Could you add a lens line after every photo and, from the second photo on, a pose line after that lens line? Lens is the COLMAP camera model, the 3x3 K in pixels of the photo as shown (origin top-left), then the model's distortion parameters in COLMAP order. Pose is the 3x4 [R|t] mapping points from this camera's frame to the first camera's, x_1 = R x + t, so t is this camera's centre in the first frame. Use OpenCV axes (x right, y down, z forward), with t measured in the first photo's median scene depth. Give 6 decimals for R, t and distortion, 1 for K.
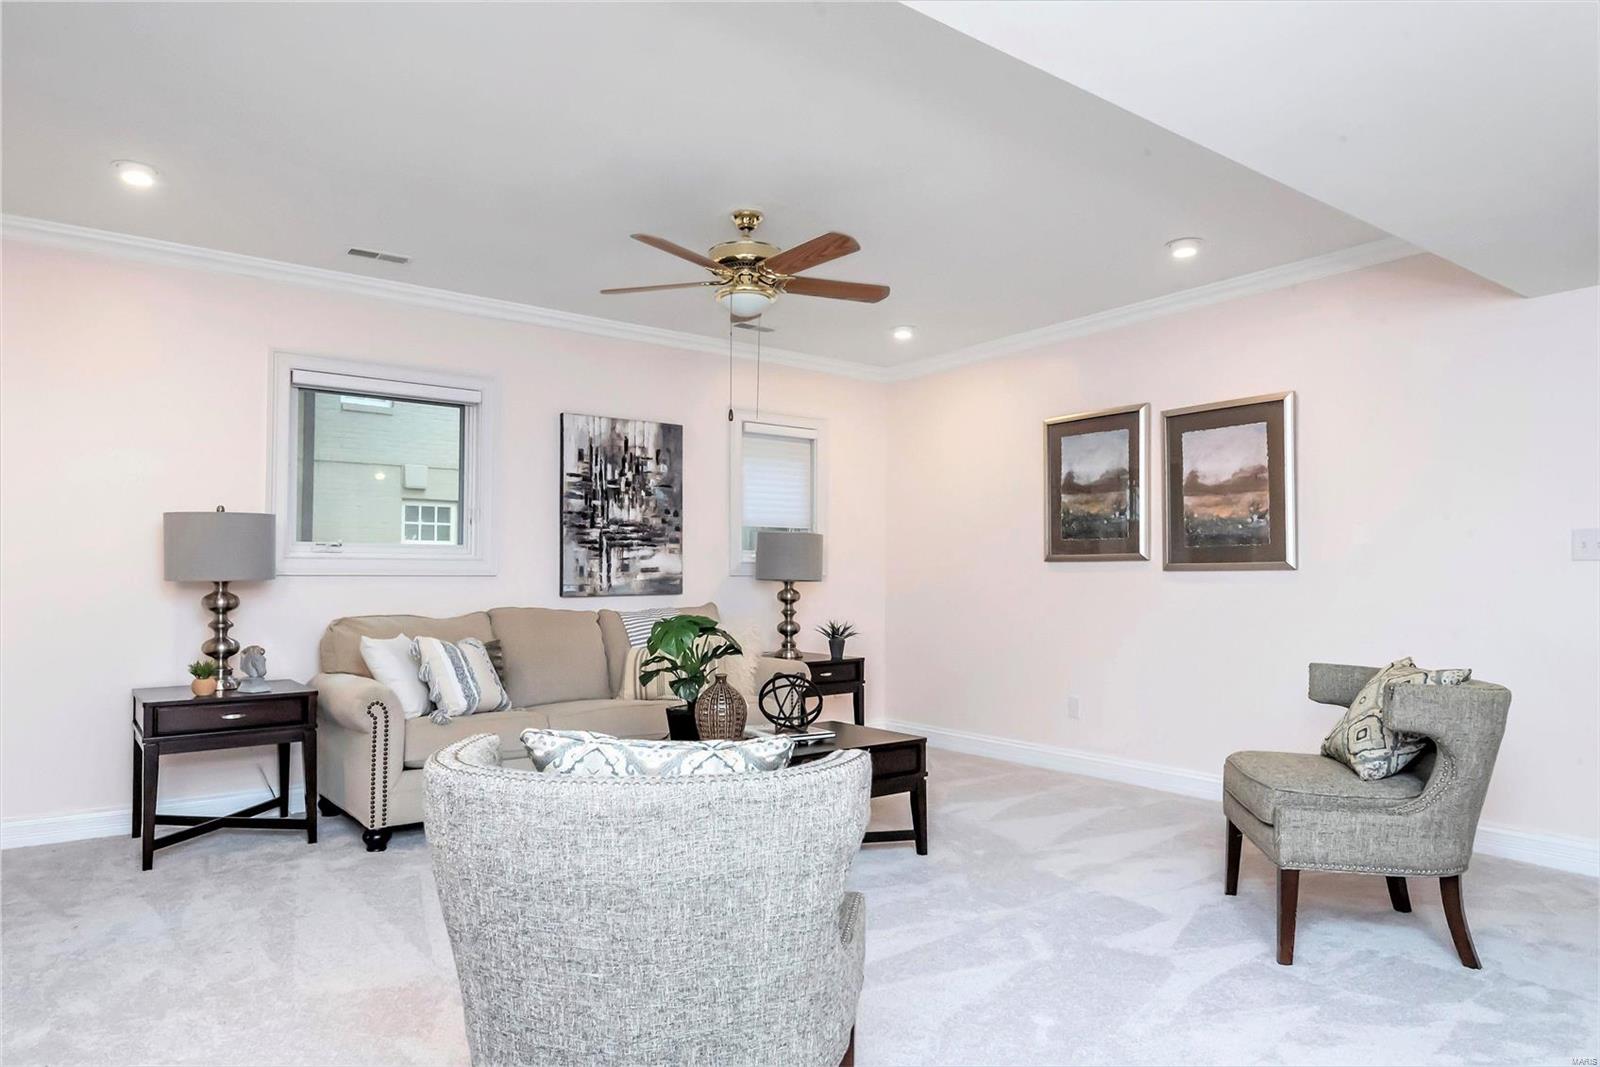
lens RADIAL K [[1023.9, 0, 786.5], [0, 1023.9, 543.8], [0, 0, 1]] dist [0.009404, 0.000330]
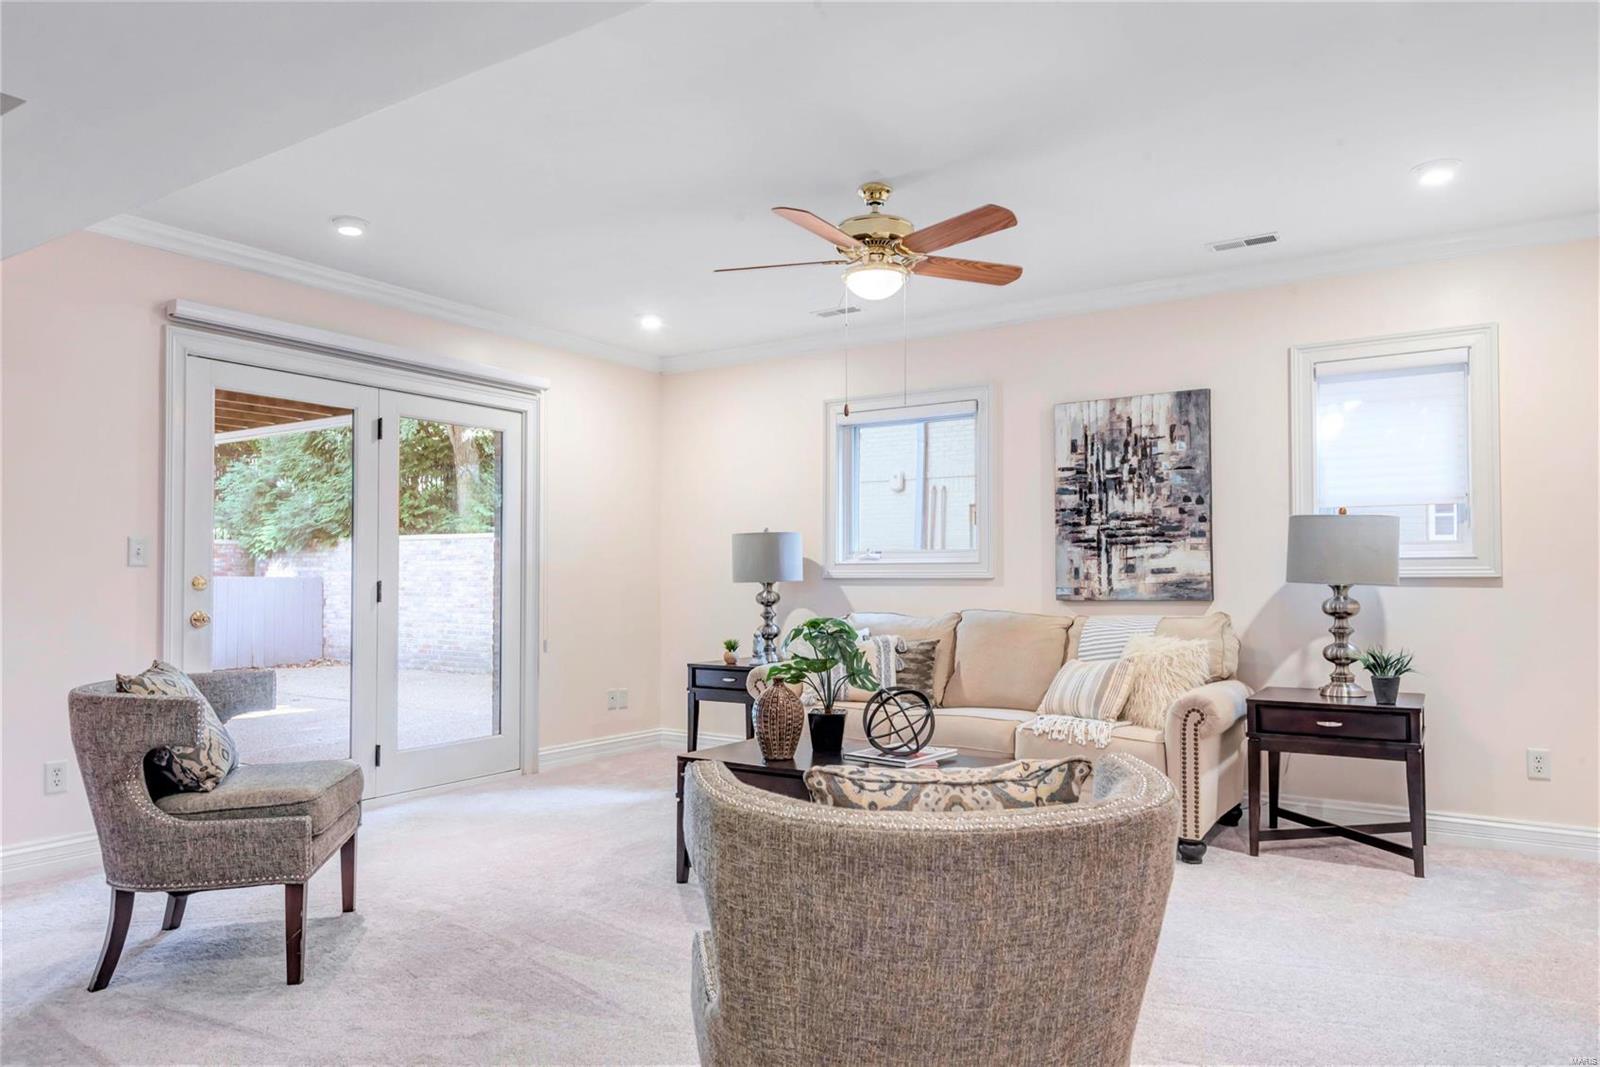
lens RADIAL K [[1023.9, 0, 786.9], [0, 1023.9, 532.4], [0, 0, 1]] dist [0.009404, 0.000330]
pose [[0.314934, -0.046319, -0.947983, 0.569223], [0.029685, 0.998801, -0.038940, 0.017880], [0.948649, -0.015877, 0.315932, 0.455228]]
